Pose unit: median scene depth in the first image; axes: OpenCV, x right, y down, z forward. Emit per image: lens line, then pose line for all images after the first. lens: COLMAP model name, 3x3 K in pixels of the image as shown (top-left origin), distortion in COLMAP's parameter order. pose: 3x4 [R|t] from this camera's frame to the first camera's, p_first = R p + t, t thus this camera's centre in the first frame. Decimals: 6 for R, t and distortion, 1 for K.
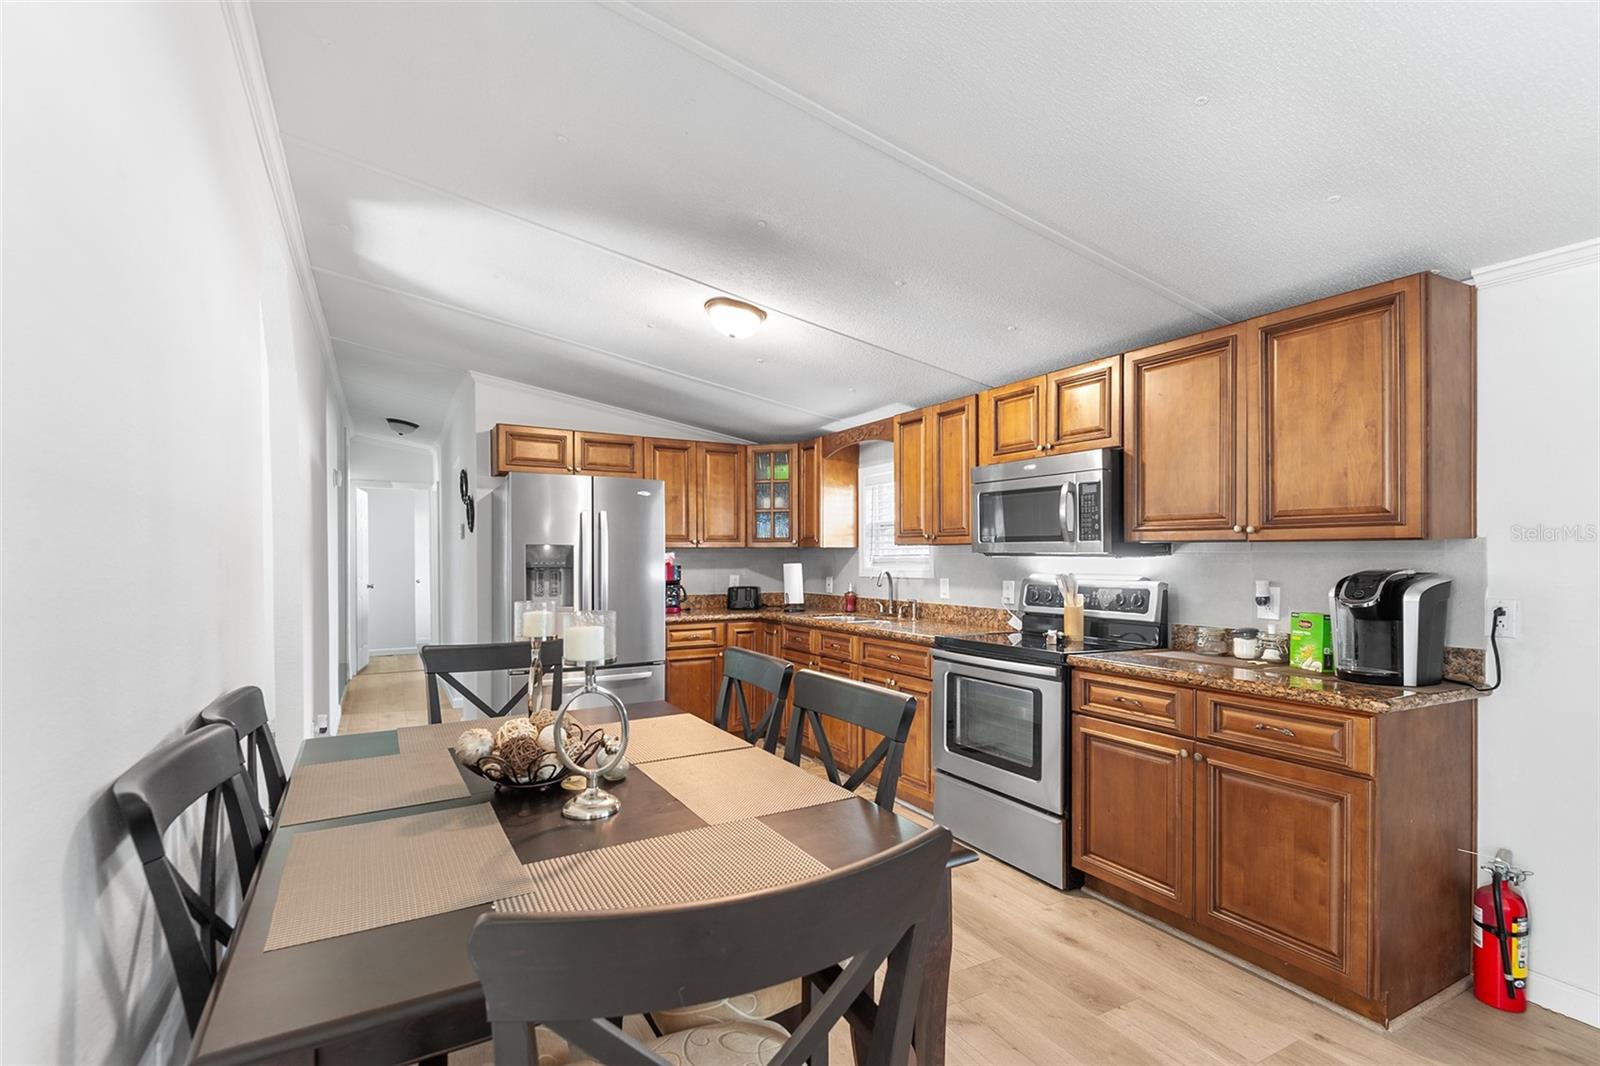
lens RADIAL K [[734.3, 0, 802.5], [0, 734.3, 557.7], [0, 0, 1]] dist [0.037016, -0.034613]
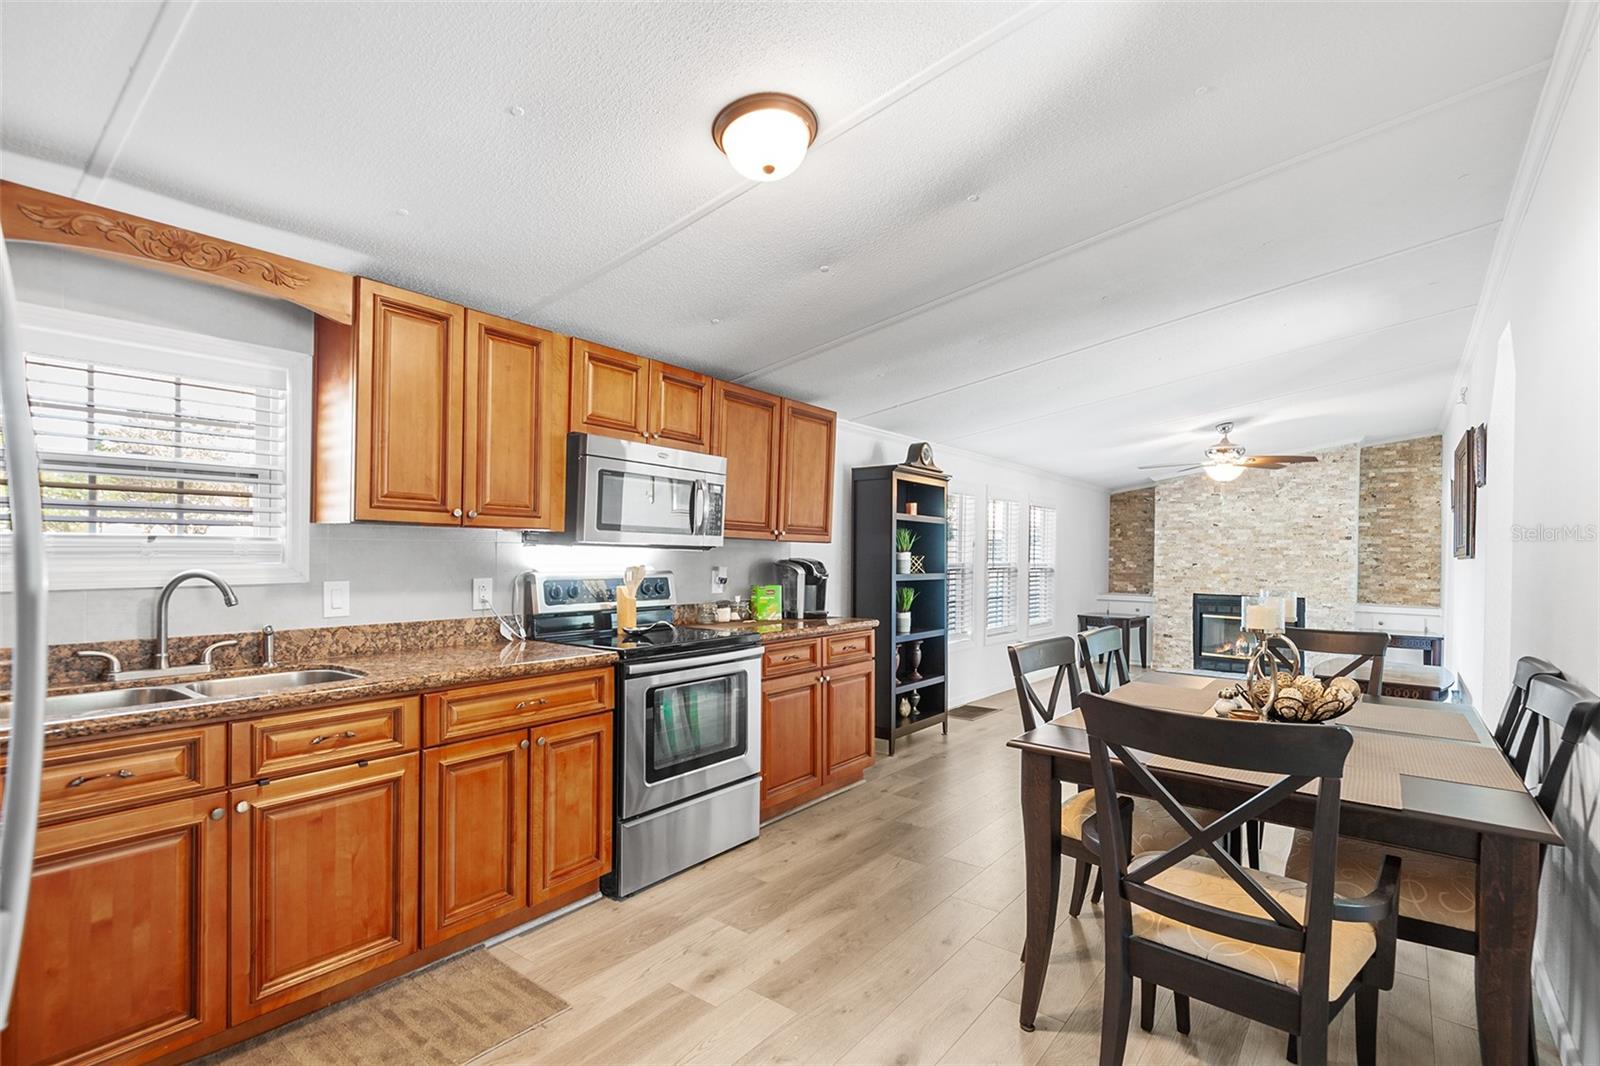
lens RADIAL K [[734.3, 0, 802.5], [0, 734.3, 557.7], [0, 0, 1]] dist [0.037016, -0.034613]
pose [[-0.377946, -0.006182, 0.925807, -0.669295], [-0.008263, 0.999960, 0.003304, 0.007017], [-0.925791, -0.006401, -0.377982, 1.237767]]
